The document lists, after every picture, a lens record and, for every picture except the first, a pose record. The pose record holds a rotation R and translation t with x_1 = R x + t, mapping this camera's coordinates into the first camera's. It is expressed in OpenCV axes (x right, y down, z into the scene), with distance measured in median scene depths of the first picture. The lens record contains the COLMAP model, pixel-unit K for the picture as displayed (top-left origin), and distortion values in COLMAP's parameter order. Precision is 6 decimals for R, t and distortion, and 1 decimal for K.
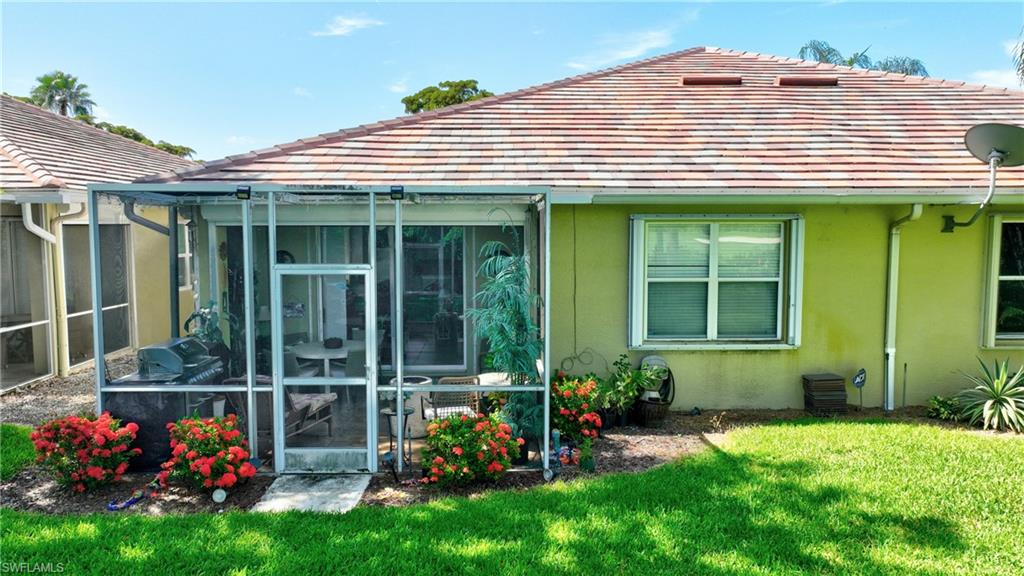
lens RADIAL K [[712.8, 0, 512.0], [0, 712.8, 288.0], [0, 0, 1]] dist [-0.010343, -0.002108]
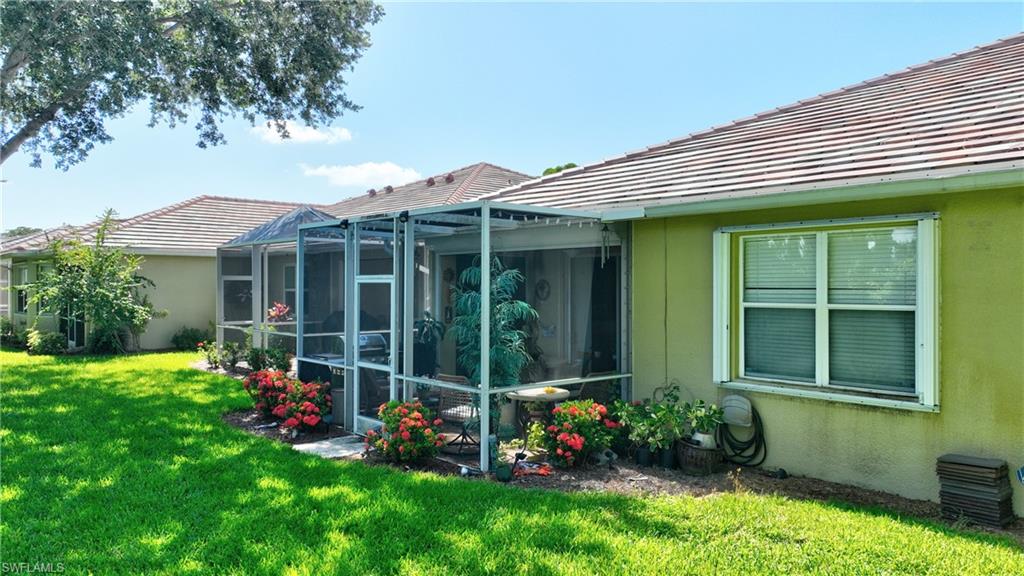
lens RADIAL K [[712.8, 0, 512.0], [0, 712.8, 288.0], [0, 0, 1]] dist [-0.010343, -0.002108]
pose [[0.647832, 0.005157, -0.761766, 0.658059], [-0.064290, 0.996780, -0.047927, 0.026928], [0.759065, 0.080023, 0.646078, 0.259372]]
